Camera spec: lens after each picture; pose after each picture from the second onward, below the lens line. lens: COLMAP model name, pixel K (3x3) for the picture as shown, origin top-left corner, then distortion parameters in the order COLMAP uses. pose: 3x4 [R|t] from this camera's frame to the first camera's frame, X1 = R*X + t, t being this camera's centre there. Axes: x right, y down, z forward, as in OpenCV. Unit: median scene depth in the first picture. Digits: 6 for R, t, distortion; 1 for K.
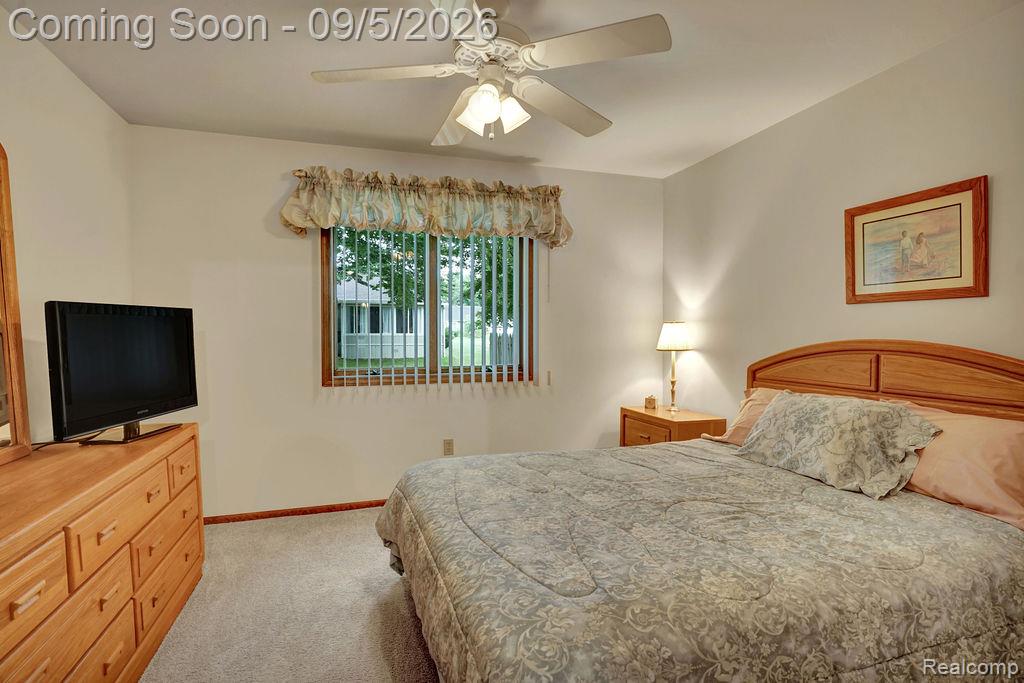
lens RADIAL K [[501.3, 0, 505.2], [0, 501.3, 330.2], [0, 0, 1]] dist [0.001328, 0.000141]
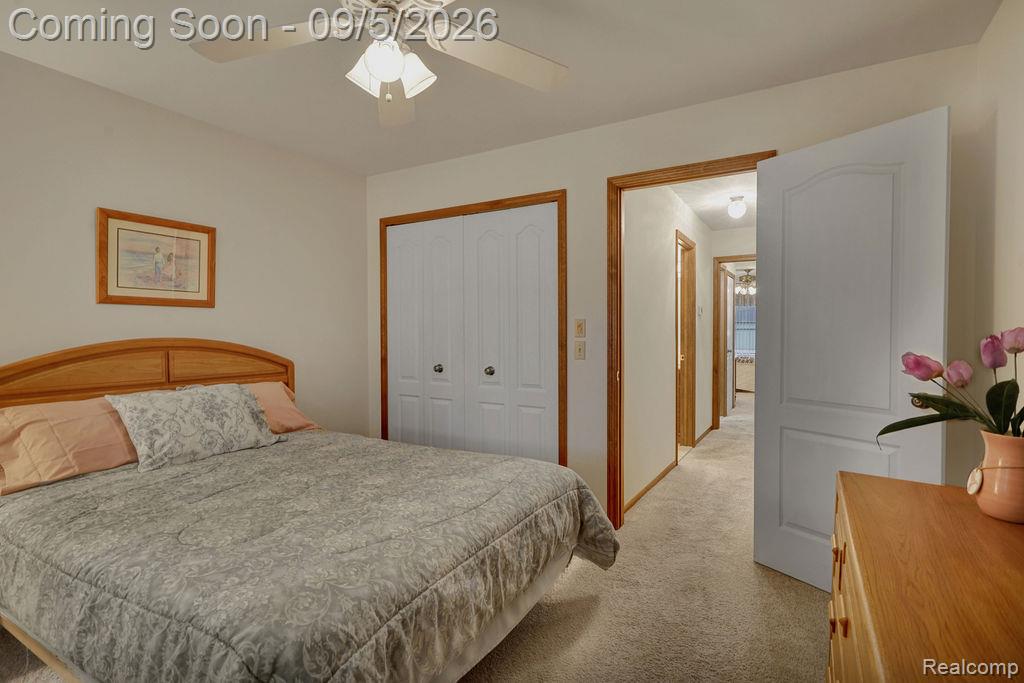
lens RADIAL K [[501.3, 0, 505.2], [0, 501.3, 330.2], [0, 0, 1]] dist [0.001328, 0.000141]
pose [[-0.660439, 0.003559, 0.750871, -0.698504], [-0.000276, 0.999988, -0.004983, 0.006345], [-0.750880, -0.003498, -0.660430, 1.252320]]
